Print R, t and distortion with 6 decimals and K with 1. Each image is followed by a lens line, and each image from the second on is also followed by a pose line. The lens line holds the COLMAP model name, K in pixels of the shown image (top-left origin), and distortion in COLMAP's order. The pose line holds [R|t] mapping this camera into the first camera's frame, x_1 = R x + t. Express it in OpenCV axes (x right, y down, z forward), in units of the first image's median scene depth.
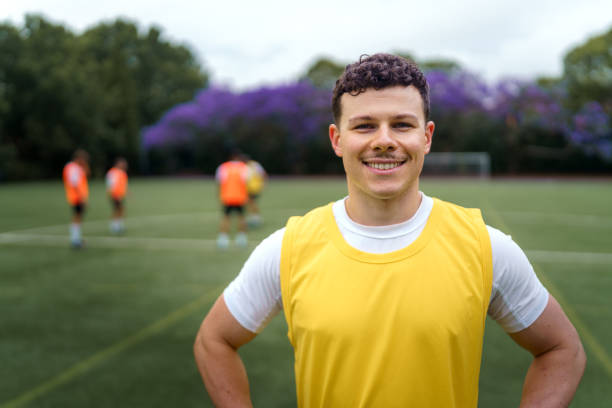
lens RADIAL K [[598.0, 0, 300.8], [0, 598.0, 207.6], [0, 0, 1]] dist [0.005875, 0.000000]
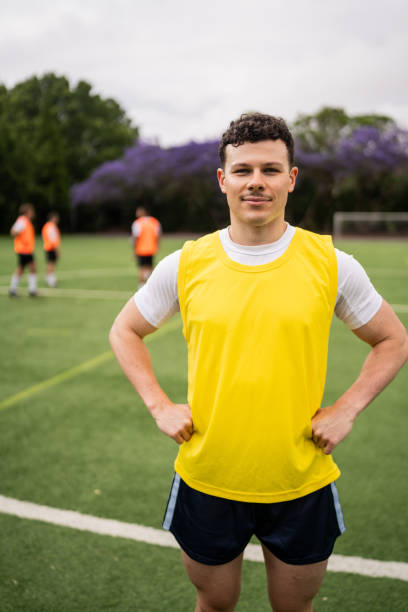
lens RADIAL K [[598.0, 0, 206.9], [0, 598.0, 309.8], [0, 0, 1]] dist [0.005875, 0.000000]
pose [[0.999222, 0.011122, -0.037851, 0.078393], [-0.008368, 0.997358, 0.072153, 0.074087], [0.038553, -0.071780, 0.996675, -0.337153]]
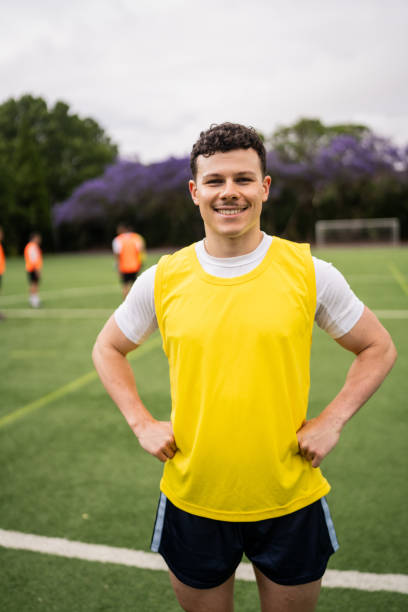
lens RADIAL K [[598.0, 0, 208.0], [0, 598.0, 305.6], [0, 0, 1]] dist [0.005875, 0.000000]
pose [[0.999307, -0.034218, -0.014655, 0.098142], [0.034820, 0.998469, 0.042986, 0.074772], [0.013161, -0.043466, 0.998968, -0.301194]]
